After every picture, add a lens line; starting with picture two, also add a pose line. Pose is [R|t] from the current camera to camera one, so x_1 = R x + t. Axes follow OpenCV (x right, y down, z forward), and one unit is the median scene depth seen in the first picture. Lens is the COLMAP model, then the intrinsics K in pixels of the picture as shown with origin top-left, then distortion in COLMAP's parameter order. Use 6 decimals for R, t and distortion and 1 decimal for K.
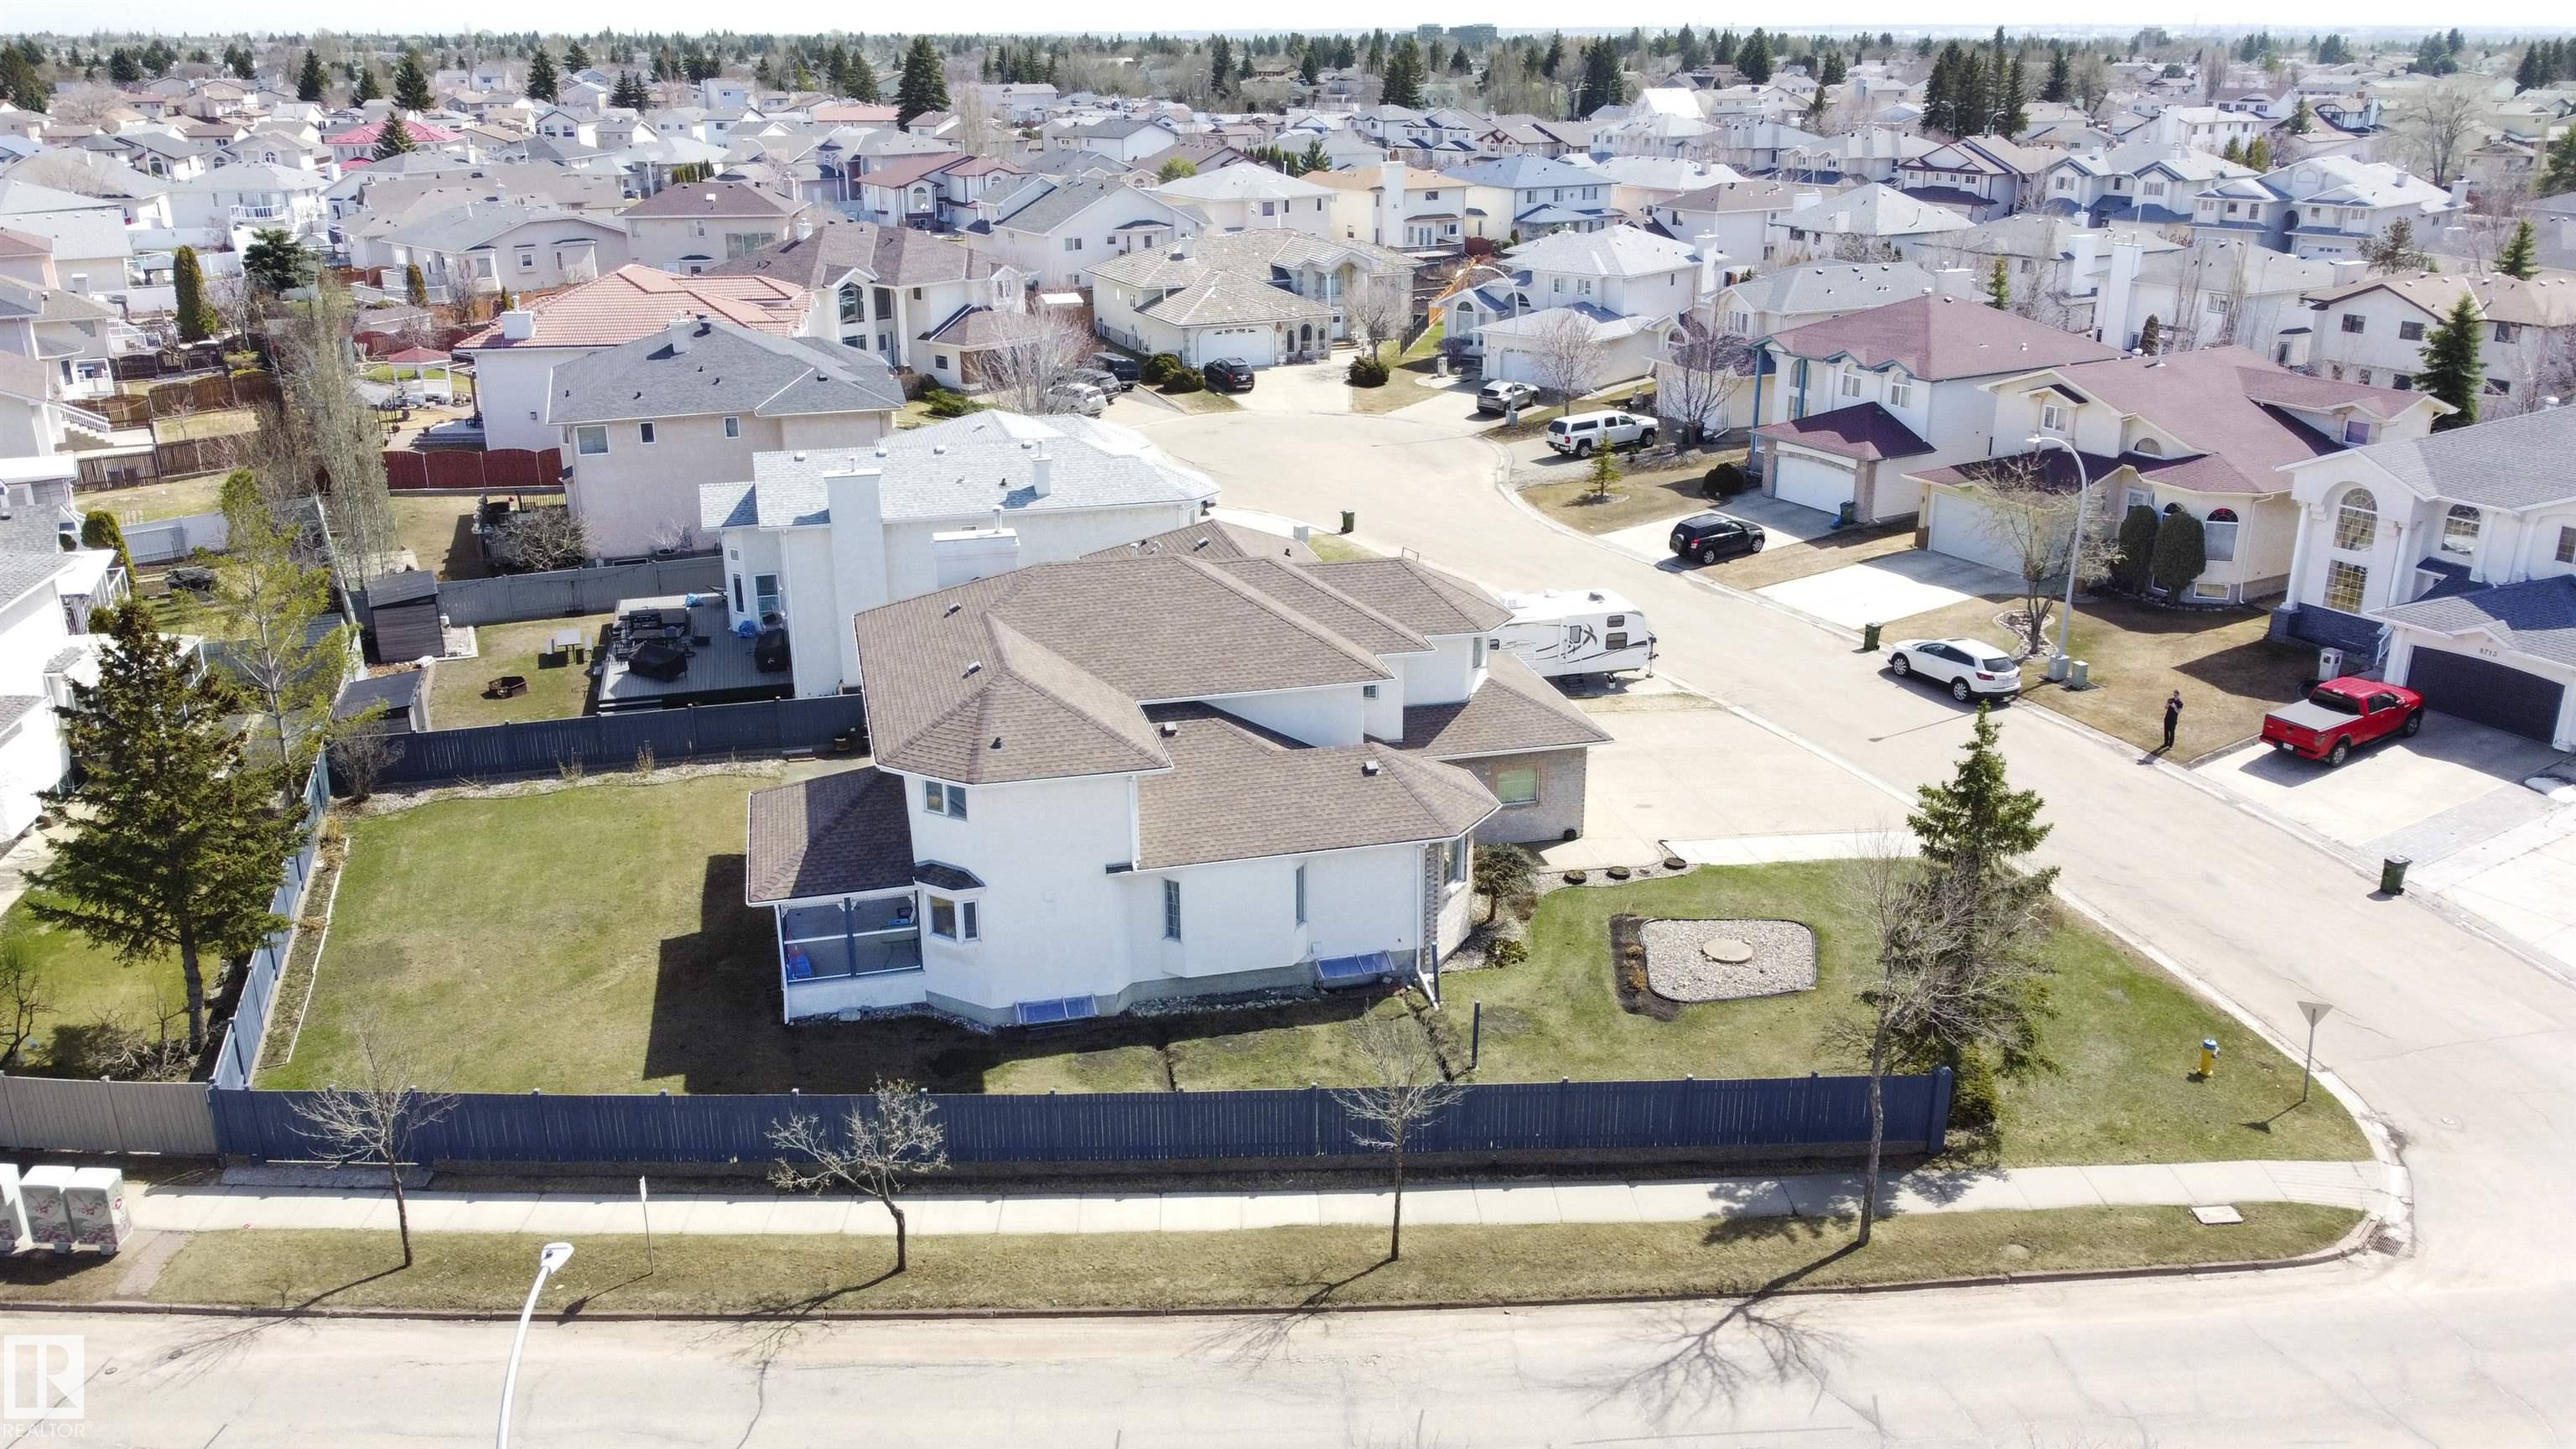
lens RADIAL K [[1946.0, 0, 1286.9], [0, 1946.0, 712.9], [0, 0, 1]] dist [-0.000504, -0.002740]
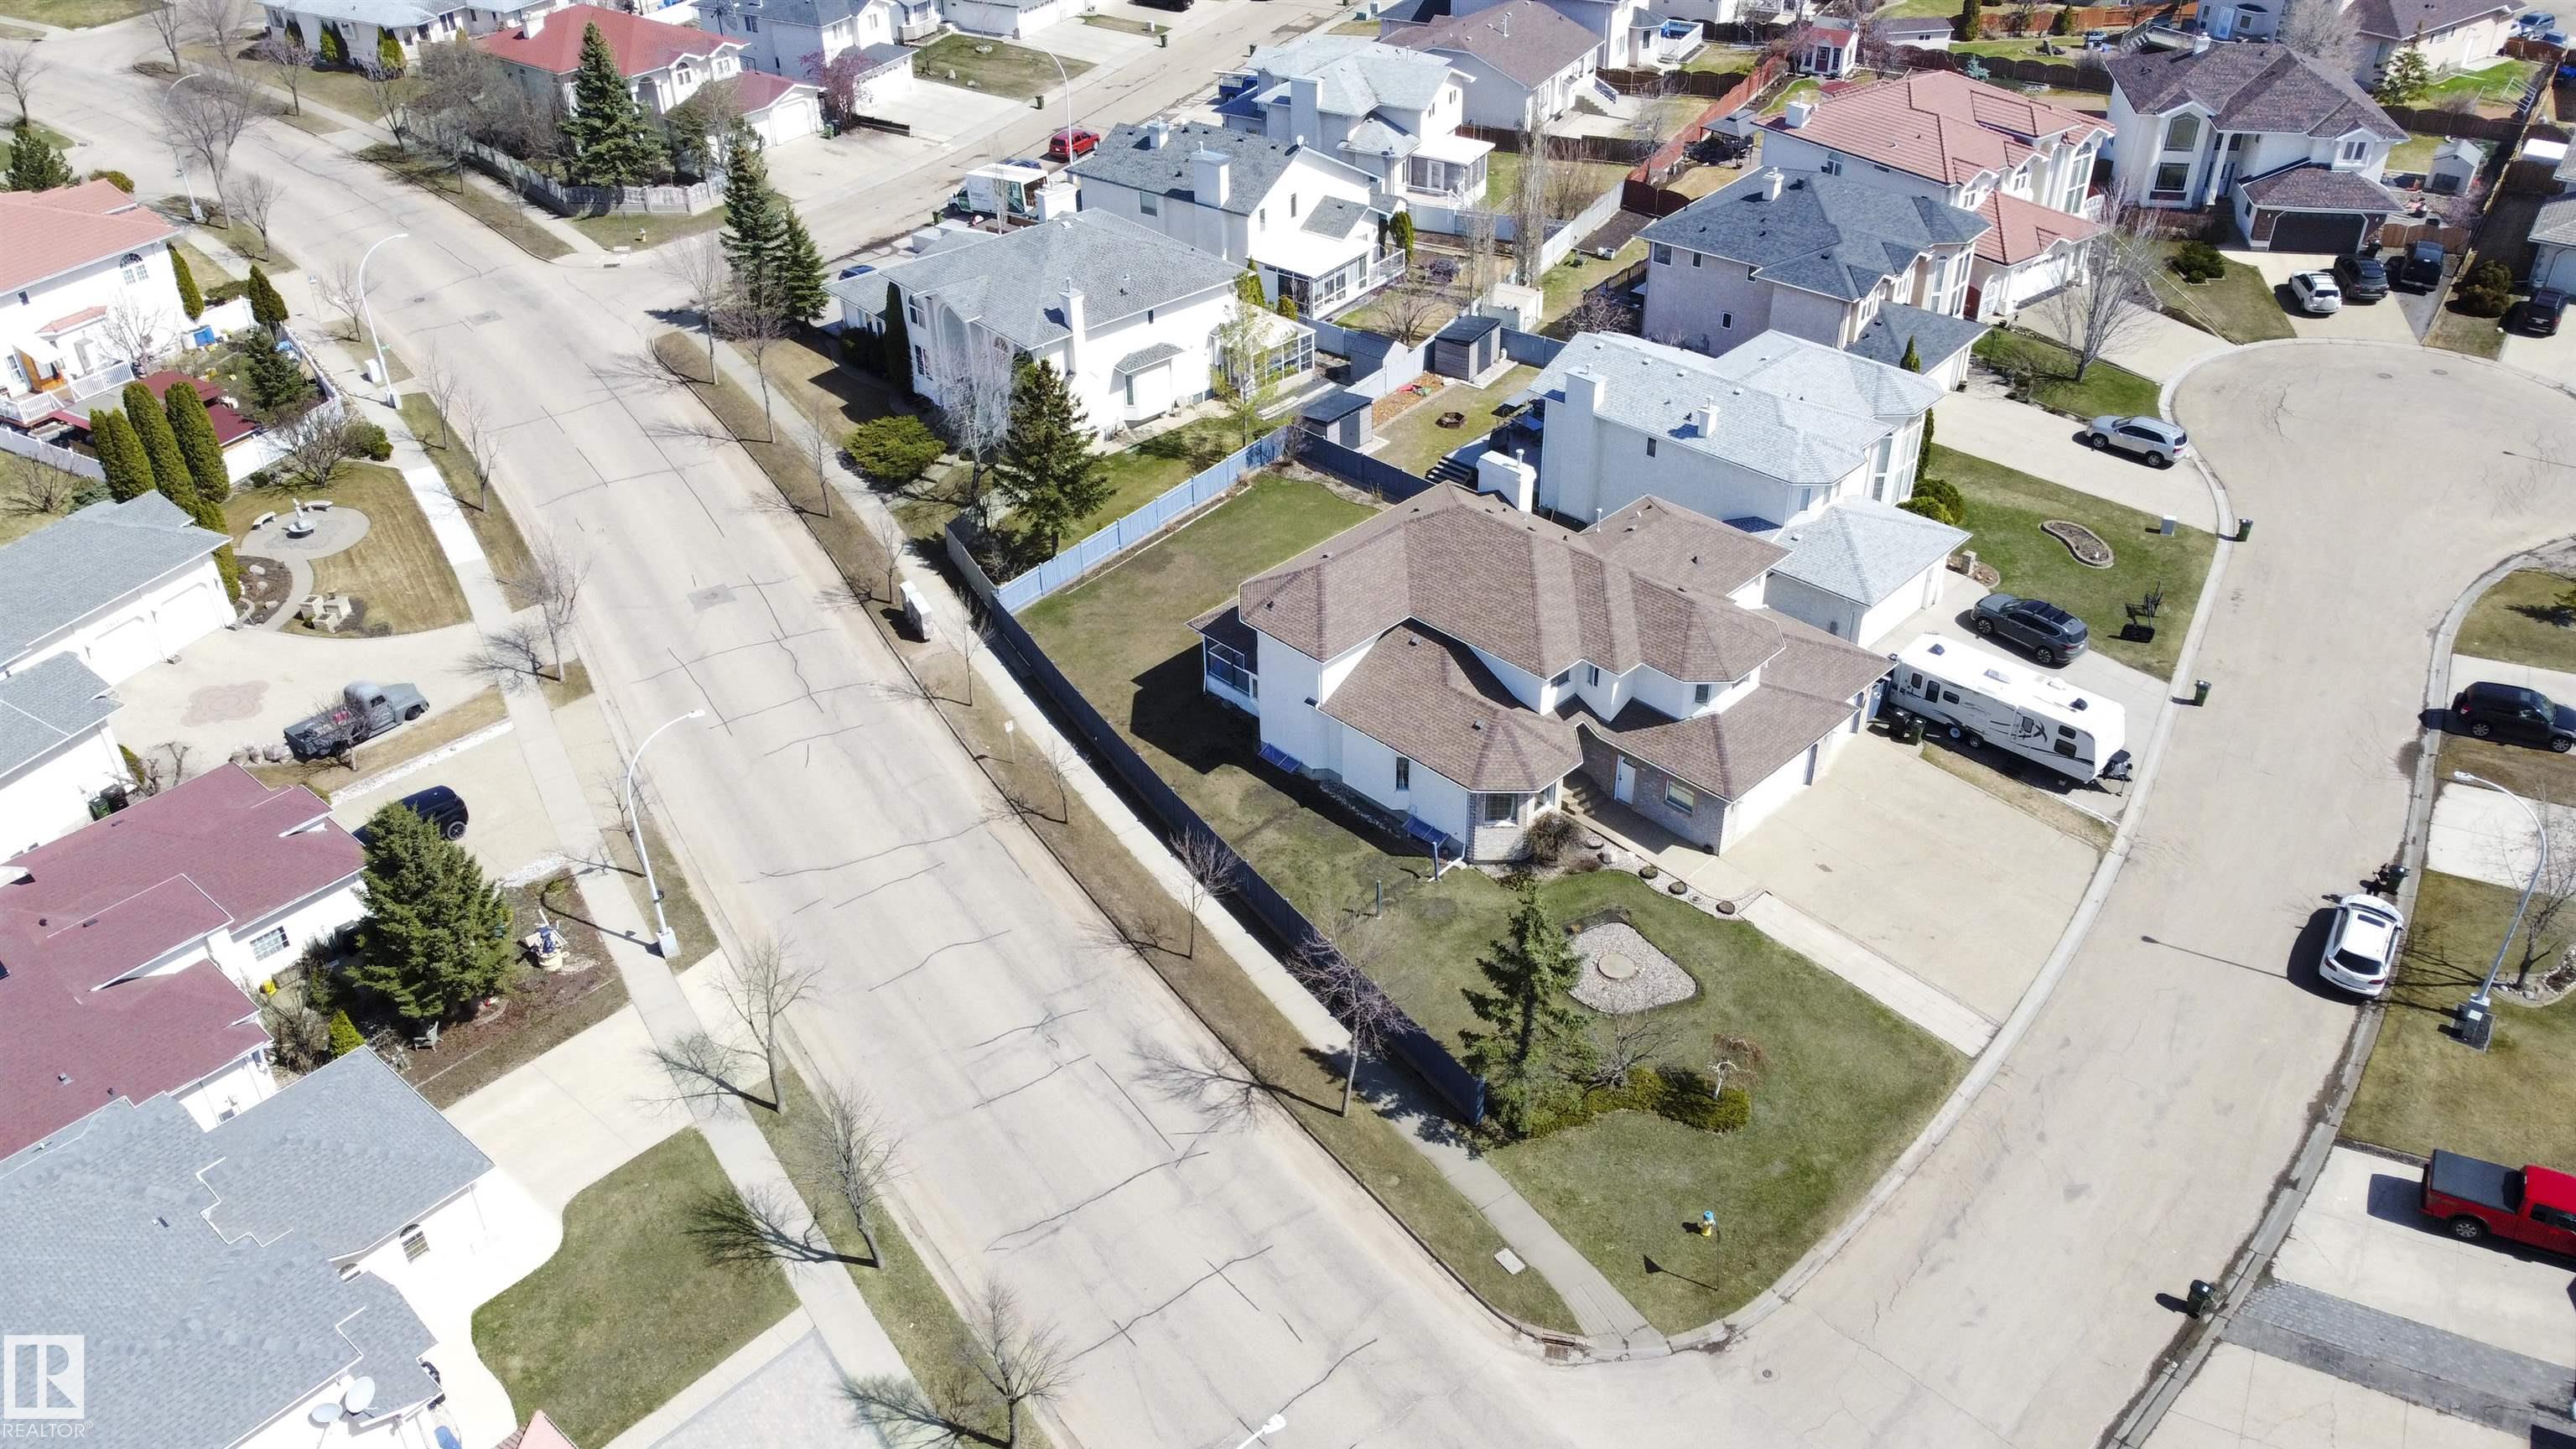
lens RADIAL K [[1946.0, 0, 1298.2], [0, 1946.0, 716.2], [0, 0, 1]] dist [-0.000504, -0.002740]
pose [[0.513907, 0.475024, -0.714319, 0.621886], [-0.269894, 0.879935, 0.390988, -0.314370], [0.814283, -0.008141, 0.580411, 0.011551]]
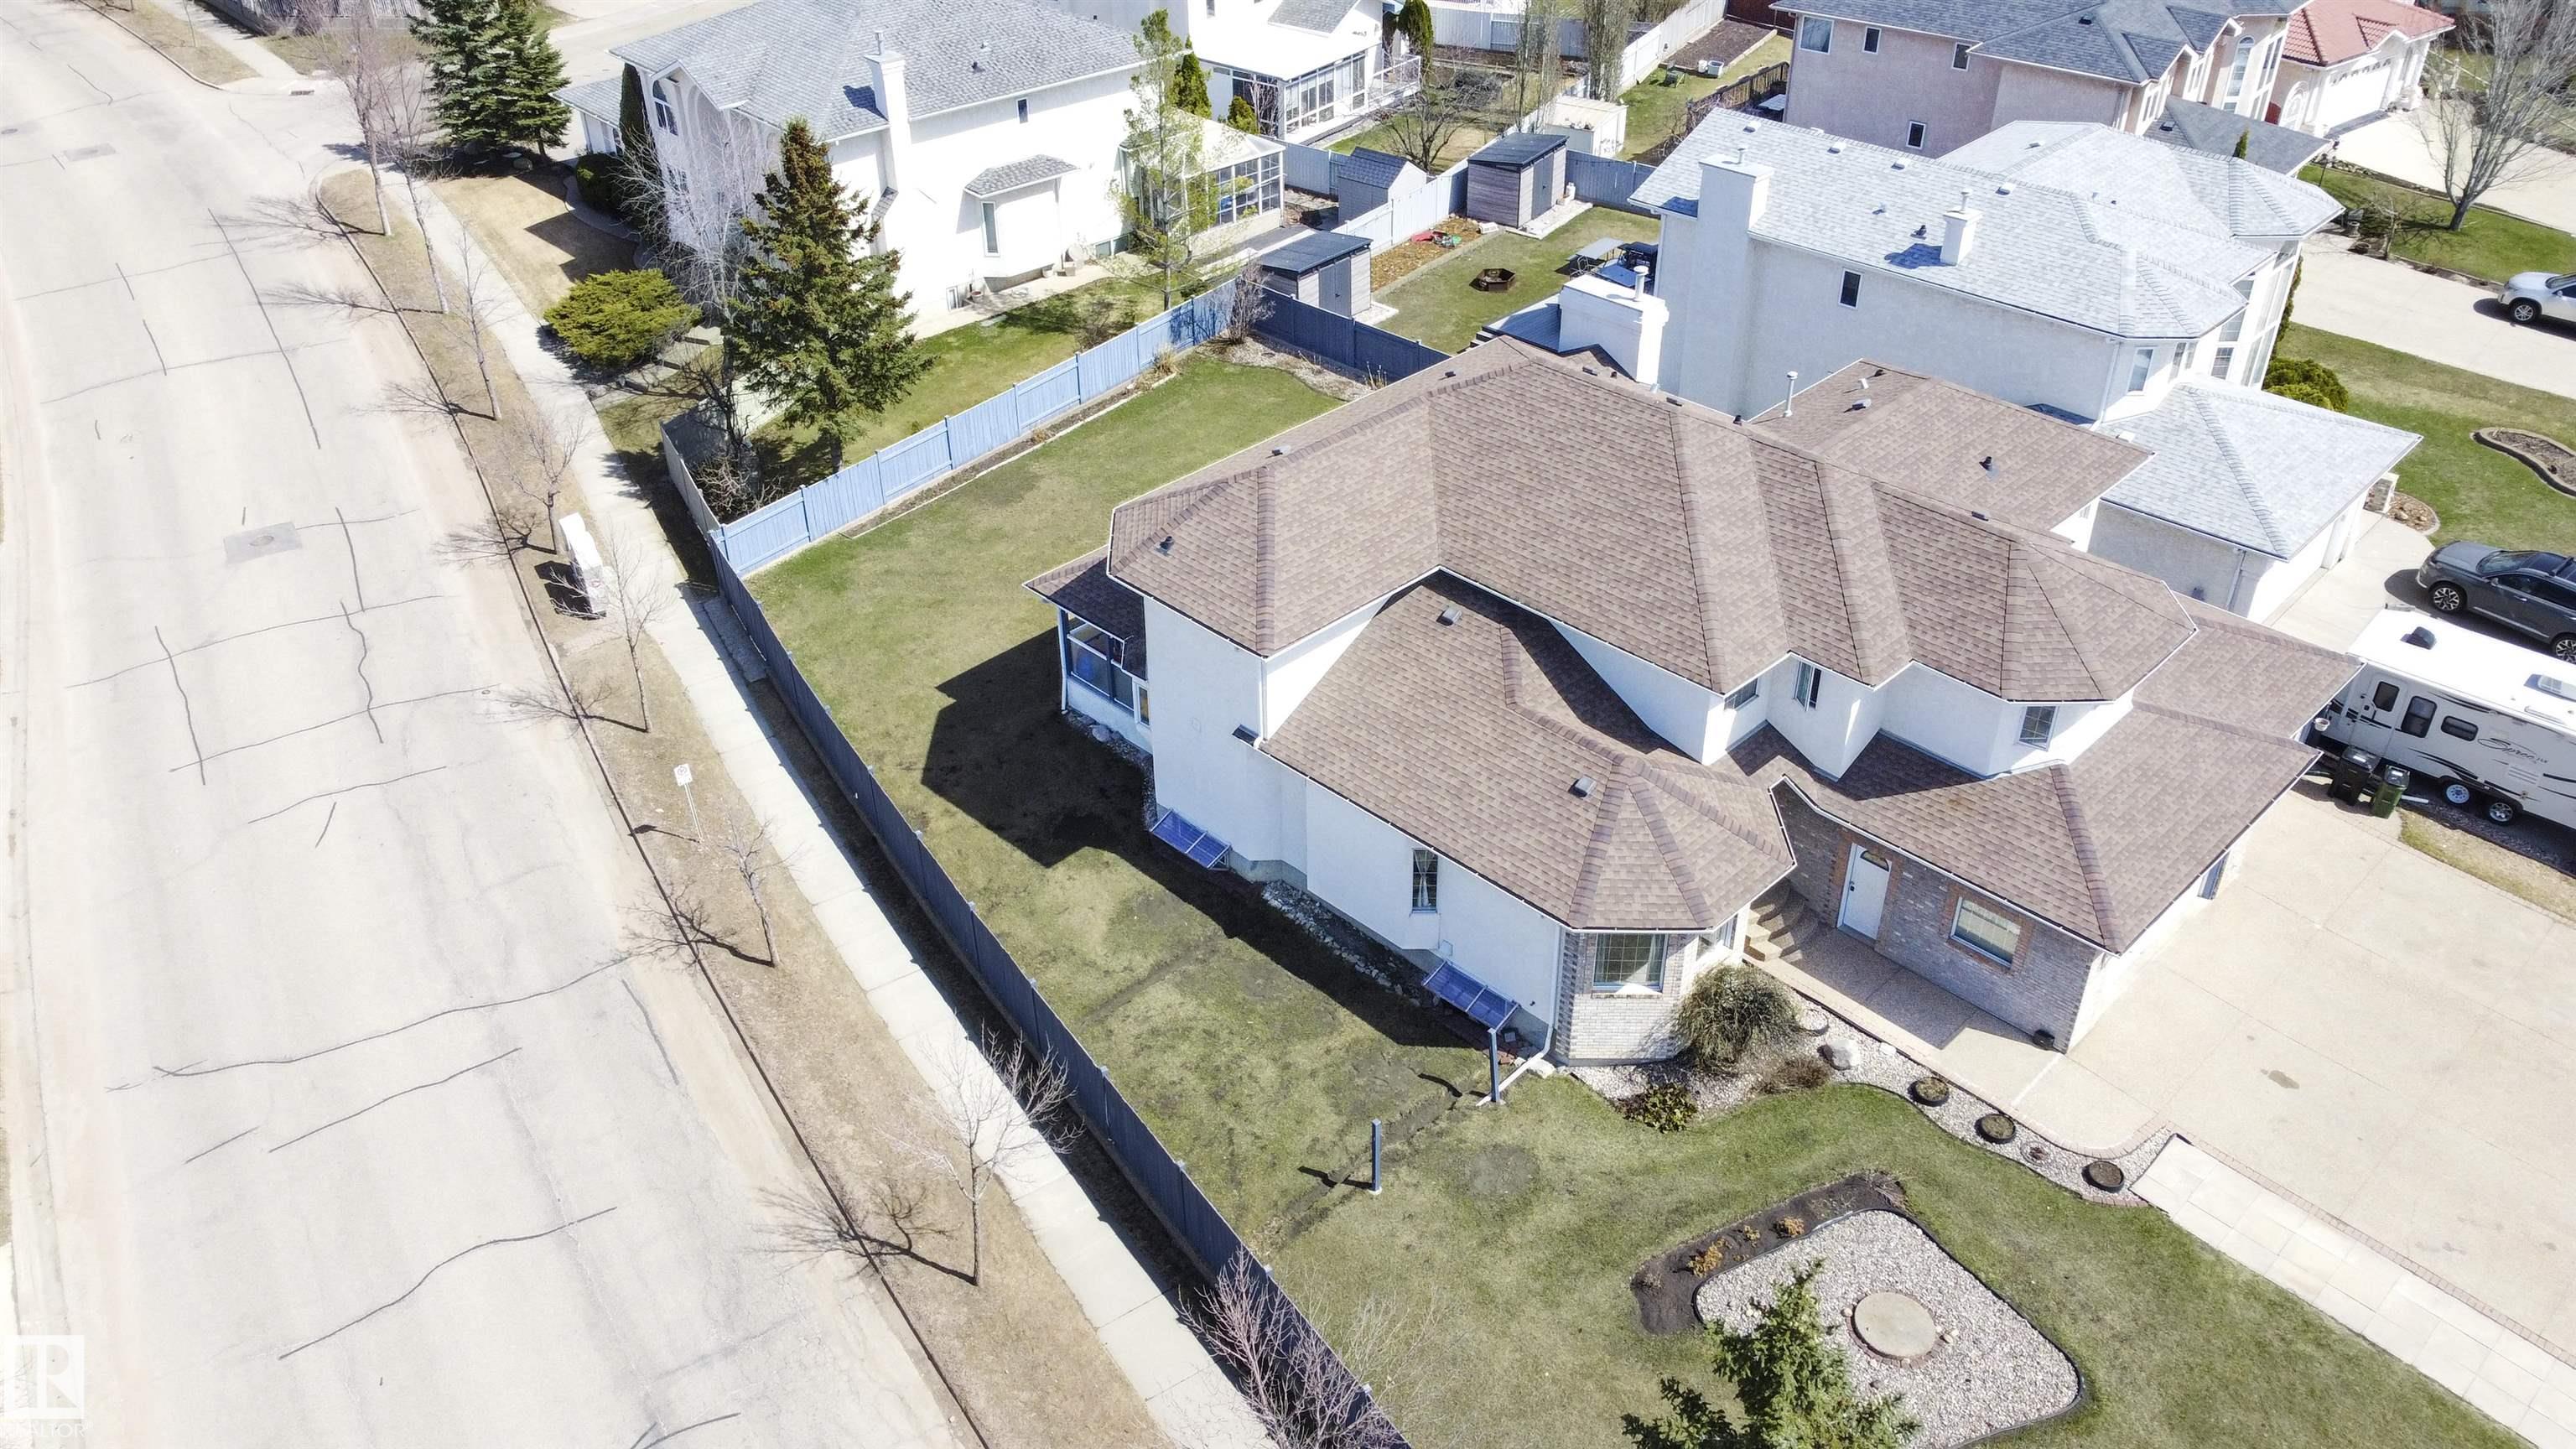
lens RADIAL K [[1946.0, 0, 1303.8], [0, 1946.0, 715.8], [0, 0, 1]] dist [-0.000504, -0.002740]
pose [[0.512935, 0.479619, -0.711943, 0.297152], [-0.274224, 0.877452, 0.393548, -0.151452], [0.813449, -0.006633, 0.581599, 0.294848]]
